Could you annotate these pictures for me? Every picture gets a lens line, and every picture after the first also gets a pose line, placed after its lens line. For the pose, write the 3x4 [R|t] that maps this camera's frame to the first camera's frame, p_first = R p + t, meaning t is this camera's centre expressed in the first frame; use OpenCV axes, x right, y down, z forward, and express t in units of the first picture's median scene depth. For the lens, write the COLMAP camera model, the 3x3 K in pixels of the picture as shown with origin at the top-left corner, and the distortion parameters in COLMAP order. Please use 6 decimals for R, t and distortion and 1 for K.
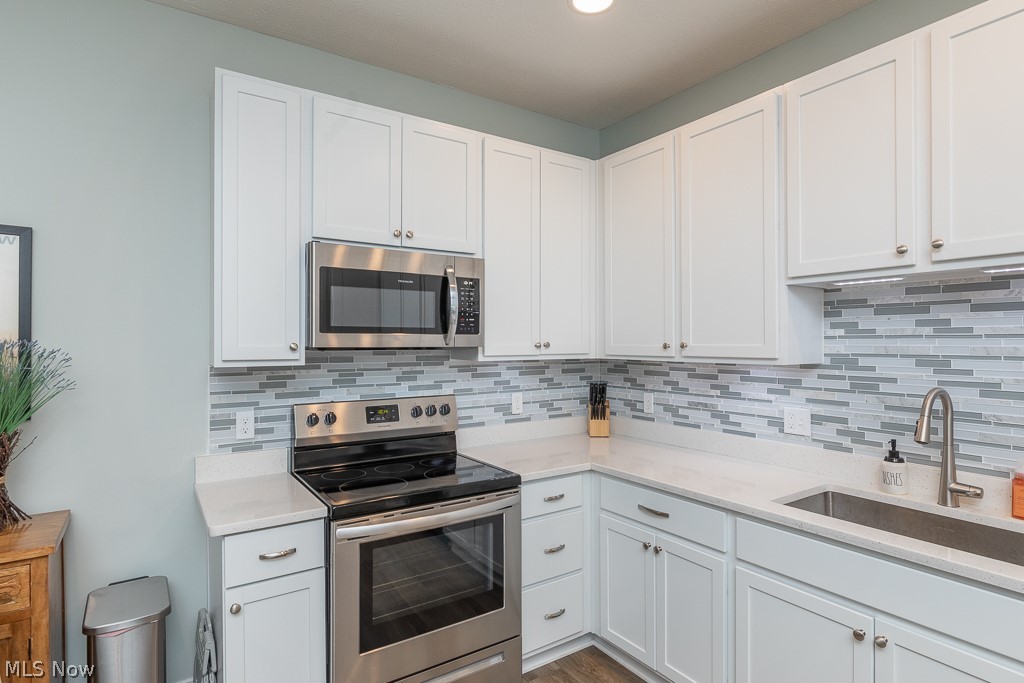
lens RADIAL K [[541.0, 0, 514.6], [0, 541.0, 342.7], [0, 0, 1]] dist [-0.016032, -0.000034]
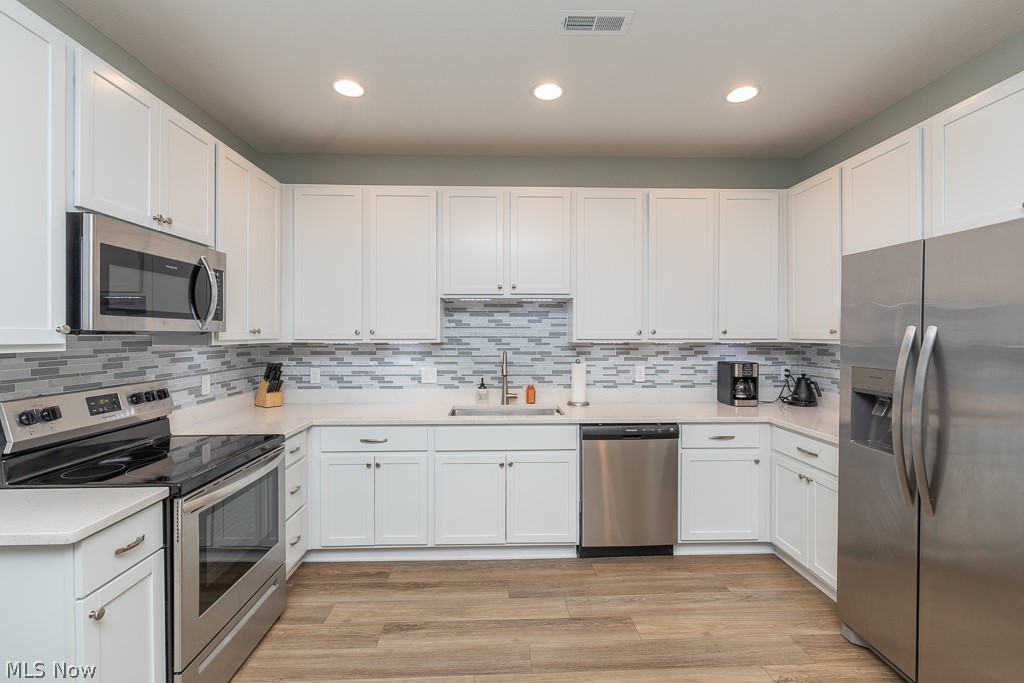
lens RADIAL K [[445.9, 0, 512.2], [0, 445.9, 335.6], [0, 0, 1]] dist [0.000910, -0.000253]
pose [[0.532257, -0.001078, 0.846582, -0.568507], [-0.000601, 0.999998, 0.001651, 0.014575], [-0.846582, -0.001387, 0.532256, 0.003728]]
